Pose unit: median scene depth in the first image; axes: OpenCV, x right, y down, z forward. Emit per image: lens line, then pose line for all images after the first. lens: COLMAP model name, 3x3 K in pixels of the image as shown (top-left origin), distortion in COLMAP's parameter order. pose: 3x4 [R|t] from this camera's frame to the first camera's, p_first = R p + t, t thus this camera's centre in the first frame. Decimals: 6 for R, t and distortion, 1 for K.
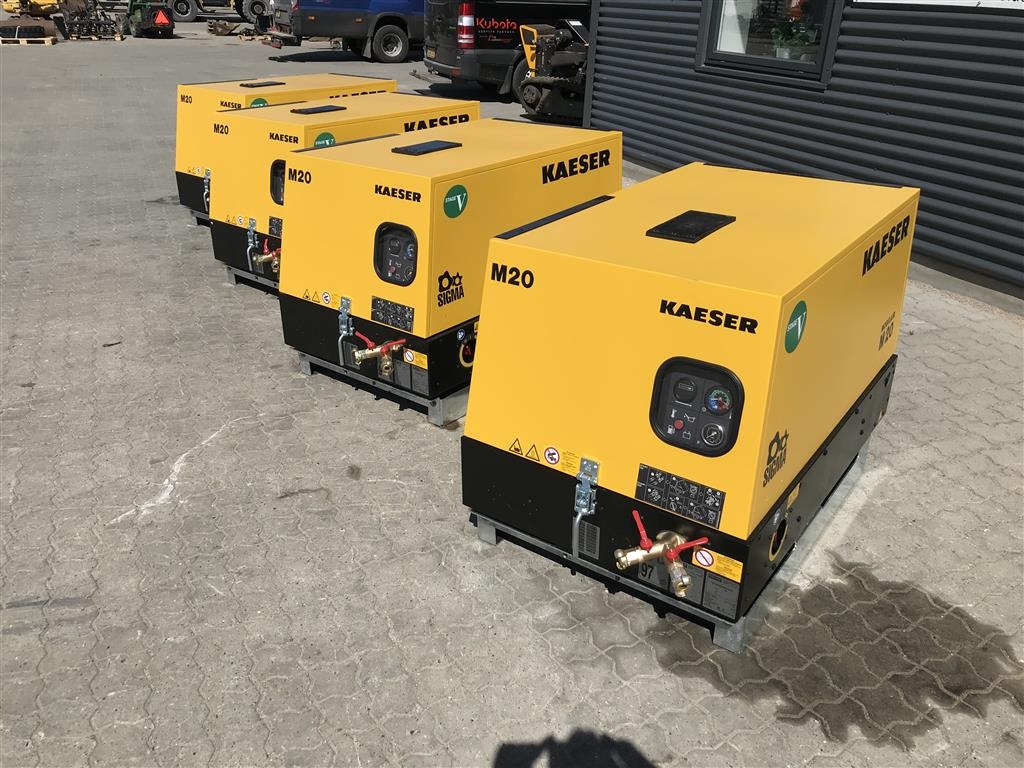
lens RADIAL K [[846.1, 0, 501.8], [0, 846.1, 392.1], [0, 0, 1]] dist [0.016739, -0.015122]
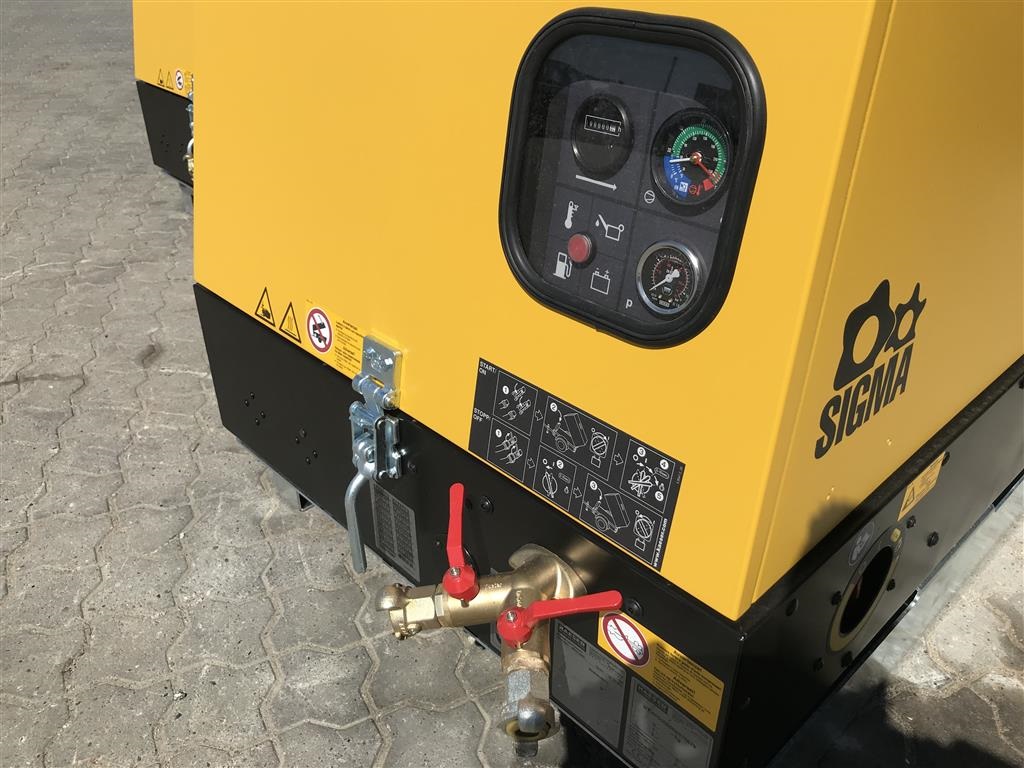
lens RADIAL K [[846.1, 0, 493.3], [0, 846.1, 395.3], [0, 0, 1]] dist [0.016739, -0.015122]
pose [[0.982711, 0.088485, -0.162633, 0.184373], [-0.072423, 0.992127, 0.102174, 0.050446], [0.170393, -0.088629, 0.981382, 0.517654]]
